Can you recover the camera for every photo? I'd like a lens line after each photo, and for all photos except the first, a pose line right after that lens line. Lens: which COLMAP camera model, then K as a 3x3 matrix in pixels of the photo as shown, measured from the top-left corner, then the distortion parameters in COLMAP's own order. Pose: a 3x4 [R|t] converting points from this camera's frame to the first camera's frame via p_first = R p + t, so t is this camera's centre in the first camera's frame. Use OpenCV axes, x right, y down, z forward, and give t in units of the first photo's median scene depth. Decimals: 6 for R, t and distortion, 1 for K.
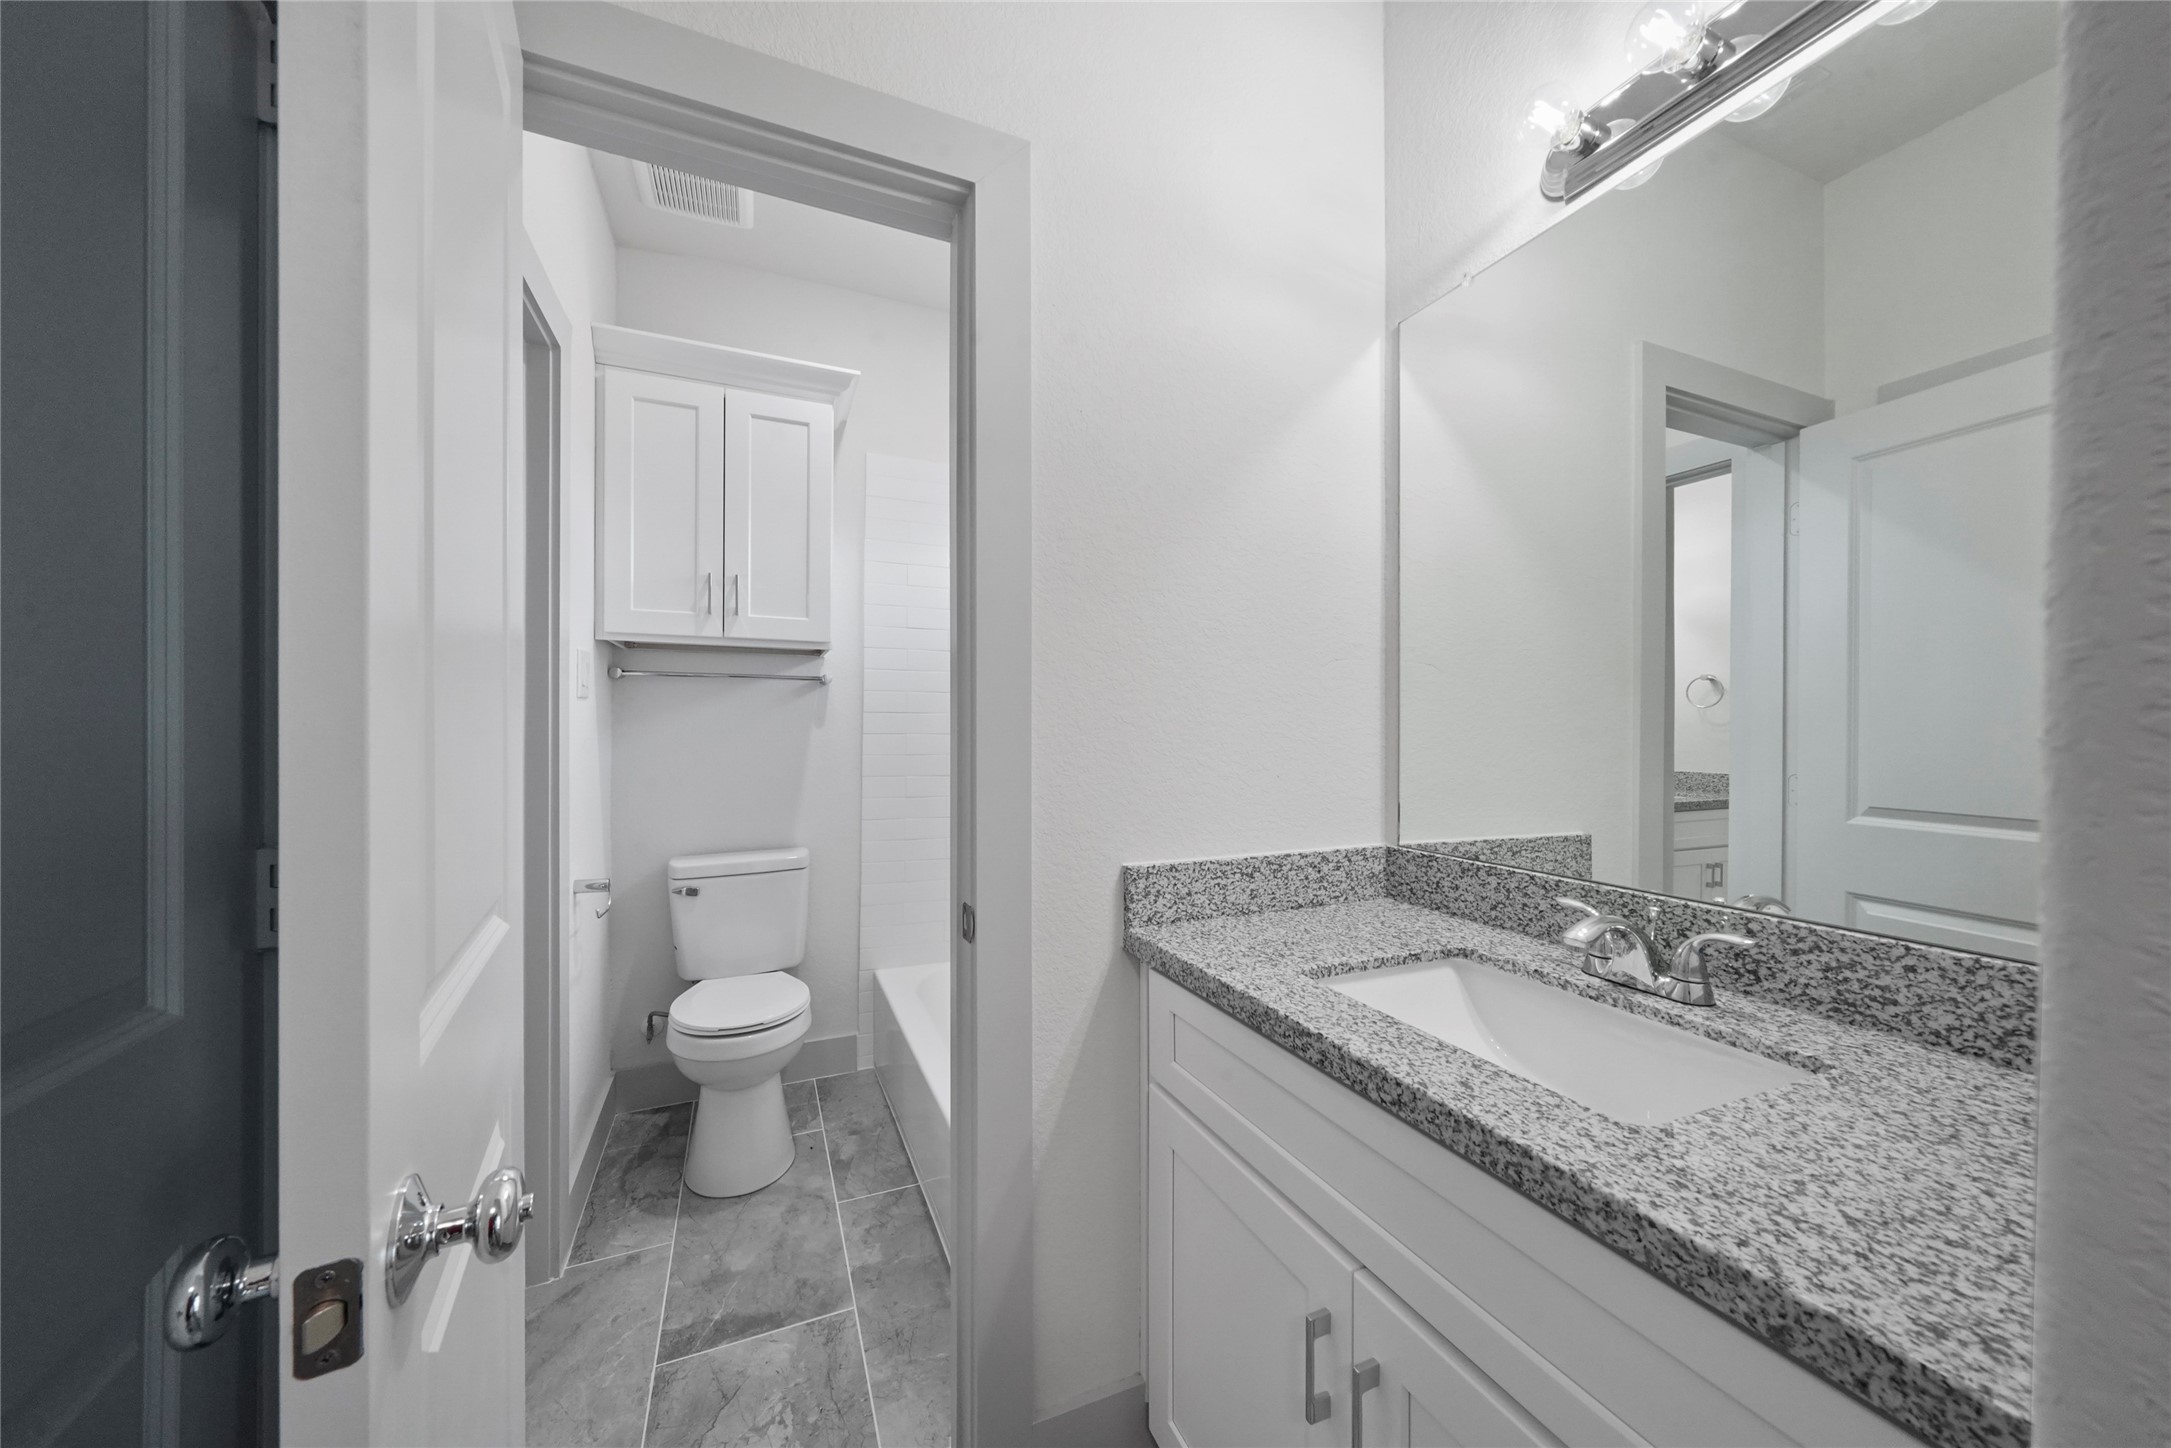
lens RADIAL K [[748.6, 0, 1078.2], [0, 748.6, 720.2], [0, 0, 1]] dist [0.000580, 0.000013]
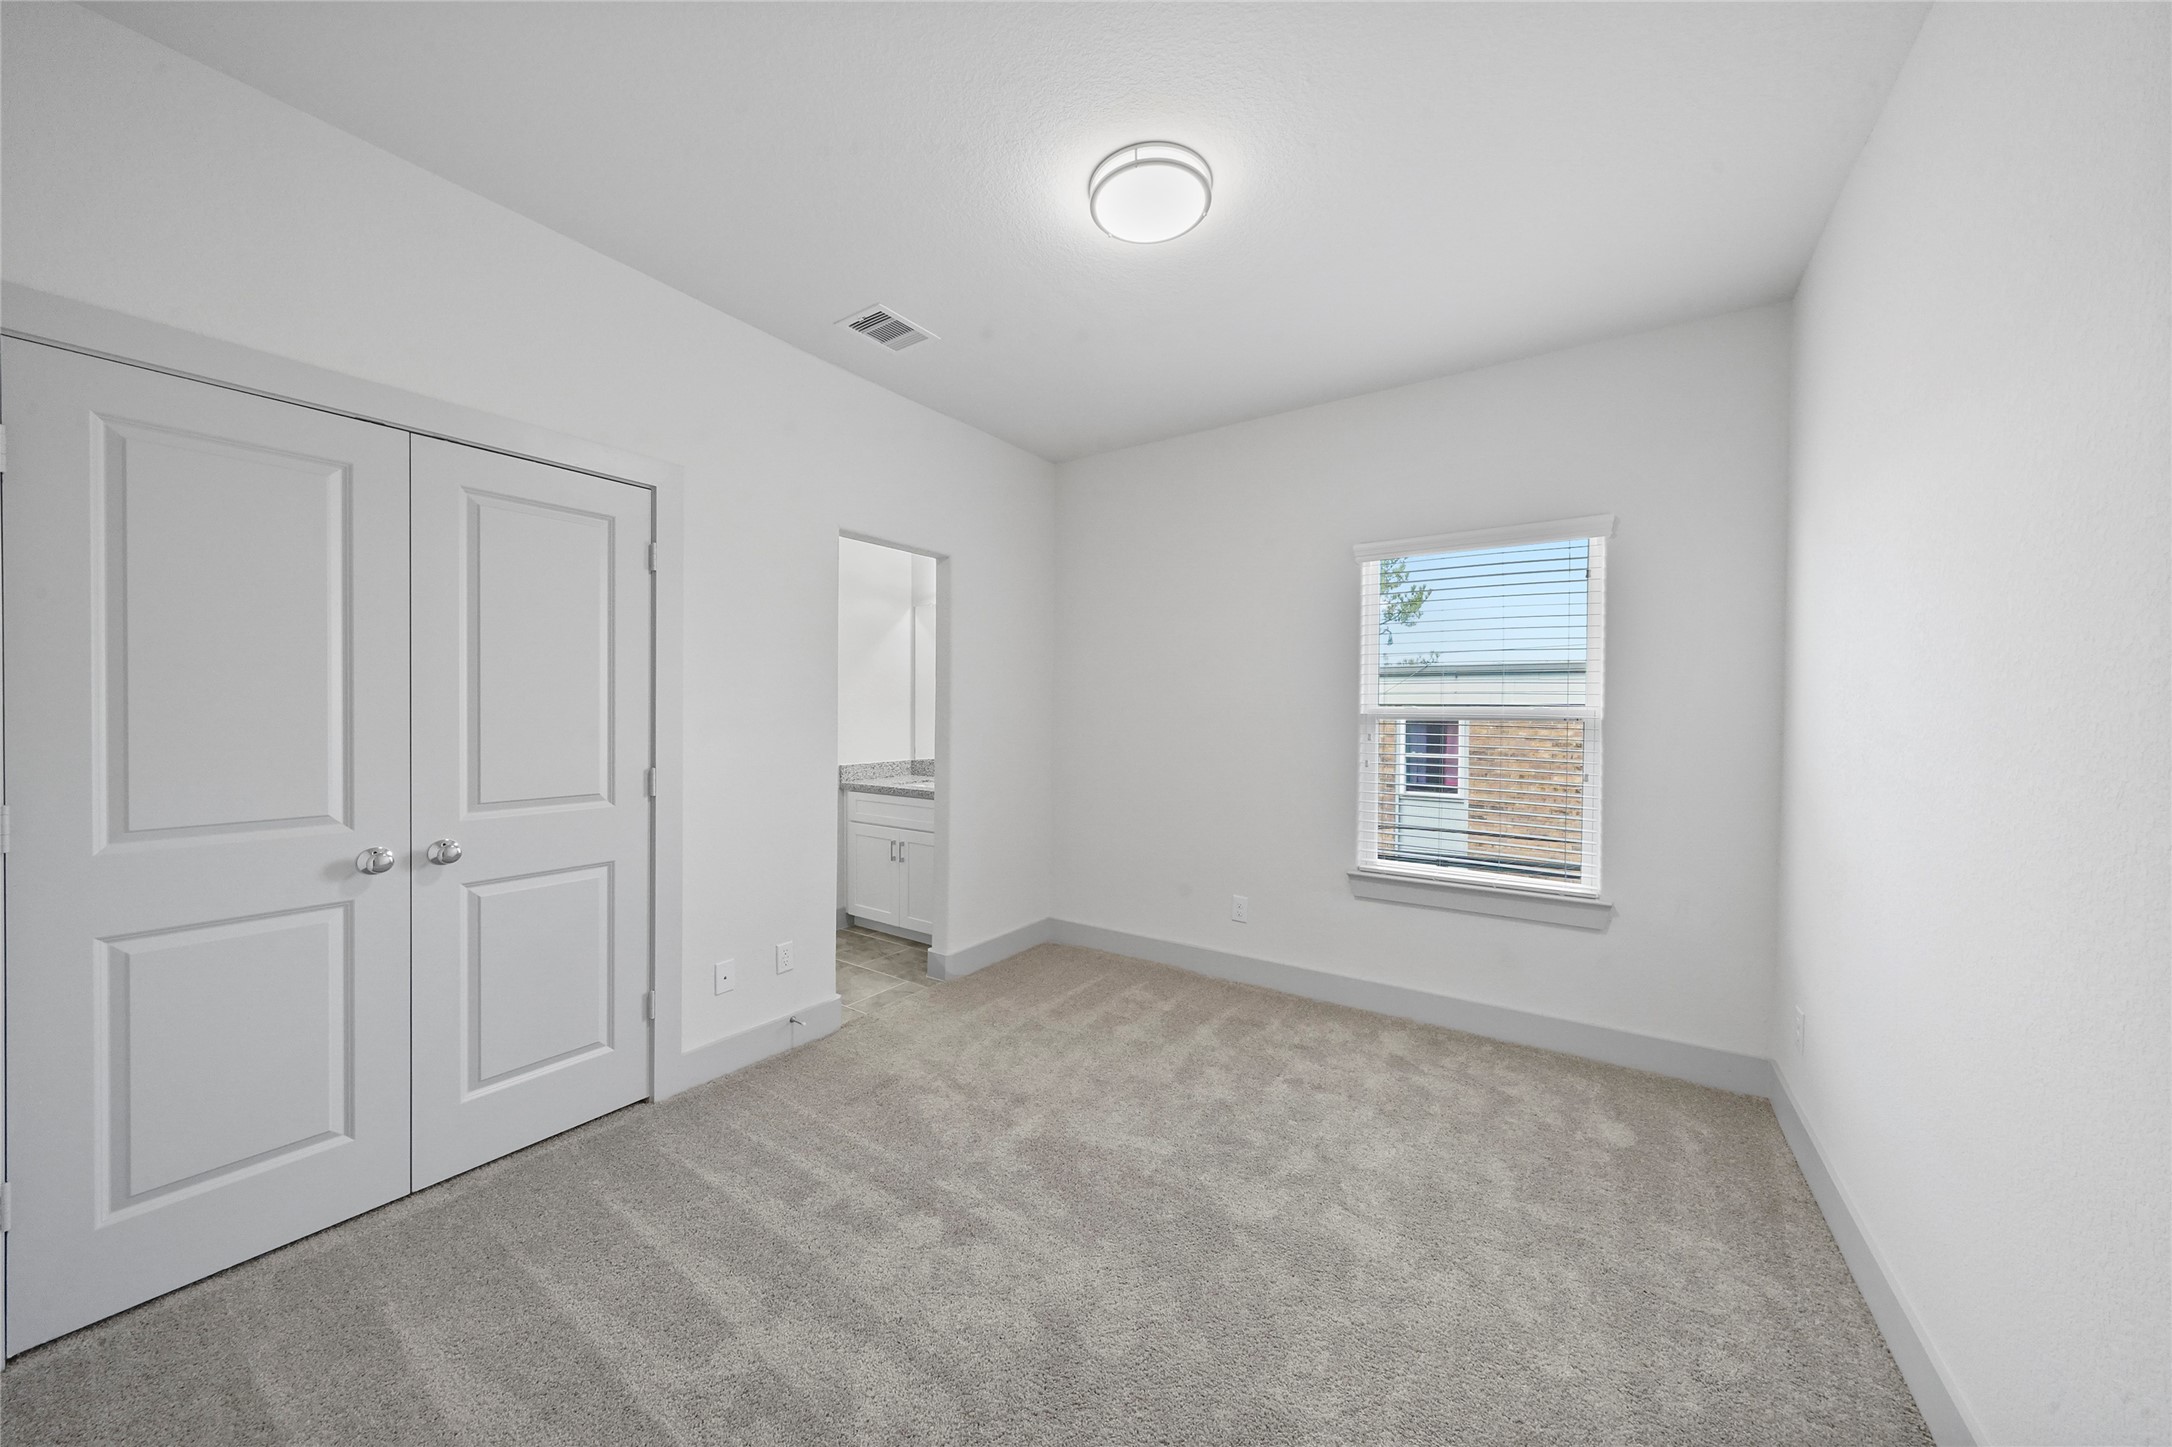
lens RADIAL K [[749.0, 0, 1085.8], [0, 749.0, 722.3], [0, 0, 1]] dist [0.000580, 0.000013]
pose [[0.843276, -0.007153, 0.537433, -1.010464], [0.001109, 0.999932, 0.011569, -0.062026], [-0.537480, -0.009159, 0.843227, -3.095614]]
